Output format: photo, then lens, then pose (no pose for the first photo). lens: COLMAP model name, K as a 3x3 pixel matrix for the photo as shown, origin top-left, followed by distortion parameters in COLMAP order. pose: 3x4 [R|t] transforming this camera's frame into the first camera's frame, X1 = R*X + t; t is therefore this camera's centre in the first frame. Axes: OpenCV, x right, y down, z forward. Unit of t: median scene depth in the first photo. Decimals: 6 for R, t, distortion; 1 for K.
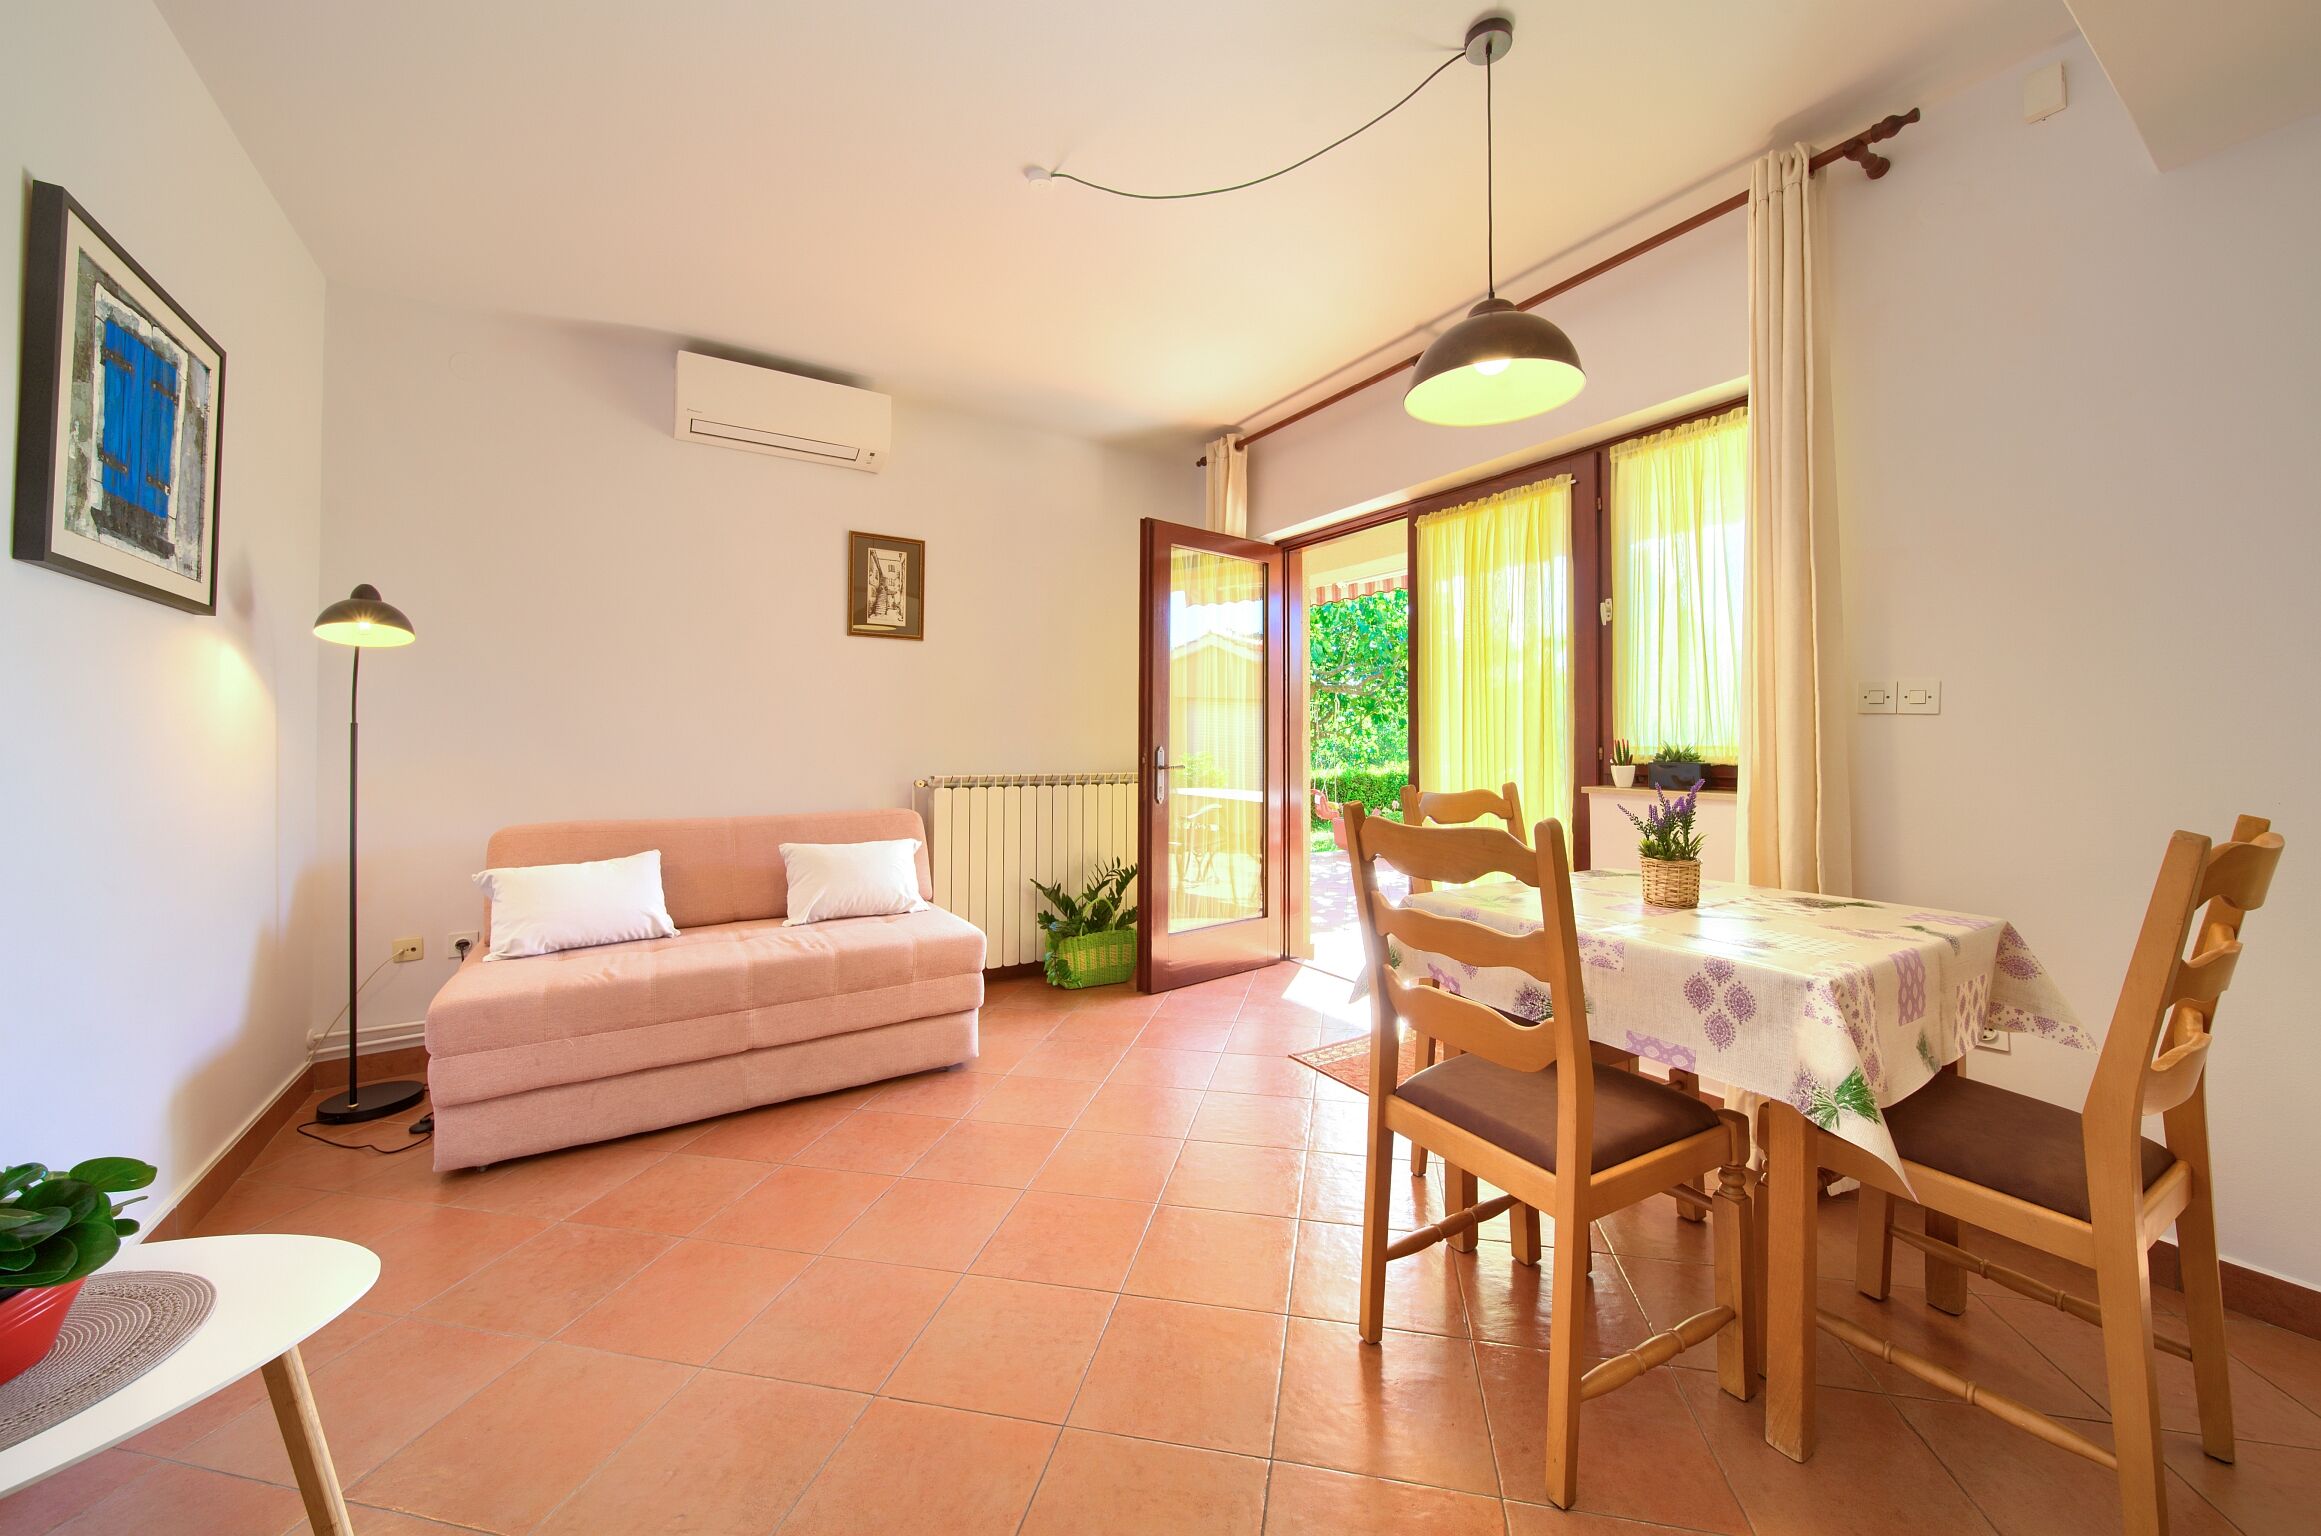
lens RADIAL K [[825.4, 0, 1170.3], [0, 825.4, 733.7], [0, 0, 1]] dist [0.000009, 0.000044]
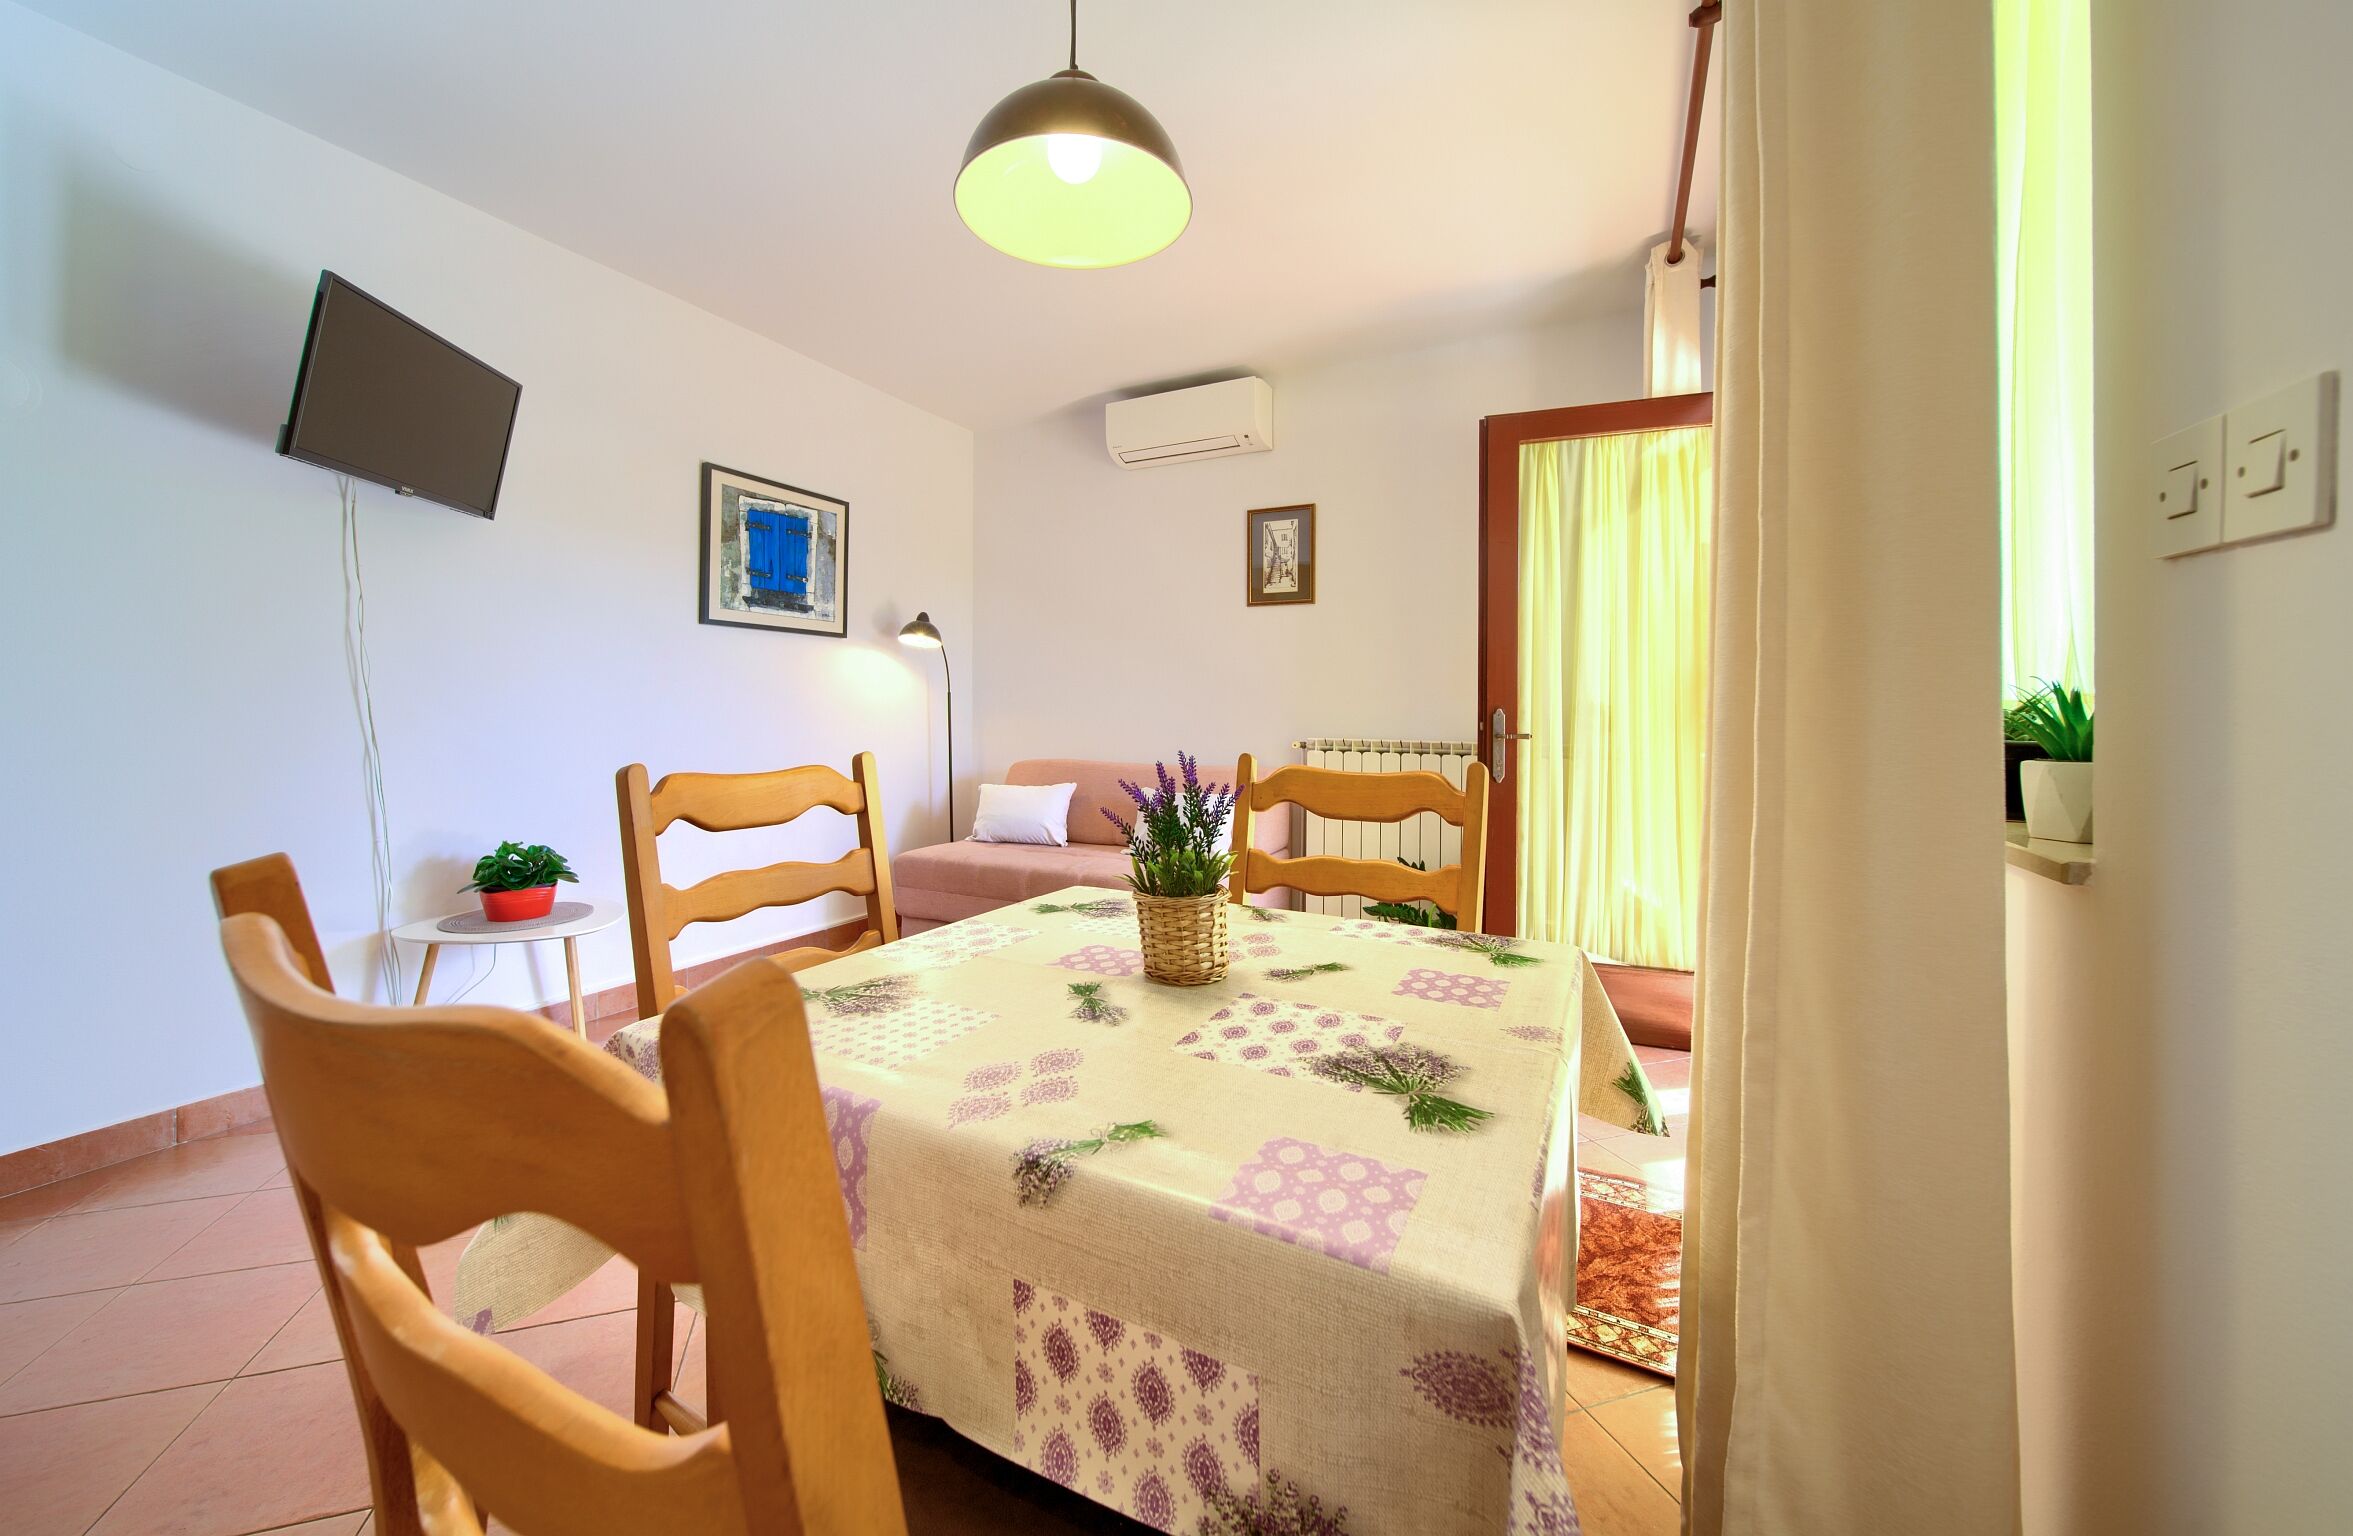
lens RADIAL K [[861.3, 0, 1177.0], [0, 861.3, 713.0], [0, 0, 1]] dist [-0.000527, 0.000040]
pose [[0.509308, 0.003551, -0.860577, 0.695996], [0.003985, 0.999971, 0.006485, 0.017708], [0.860575, -0.006732, 0.509279, 0.436165]]
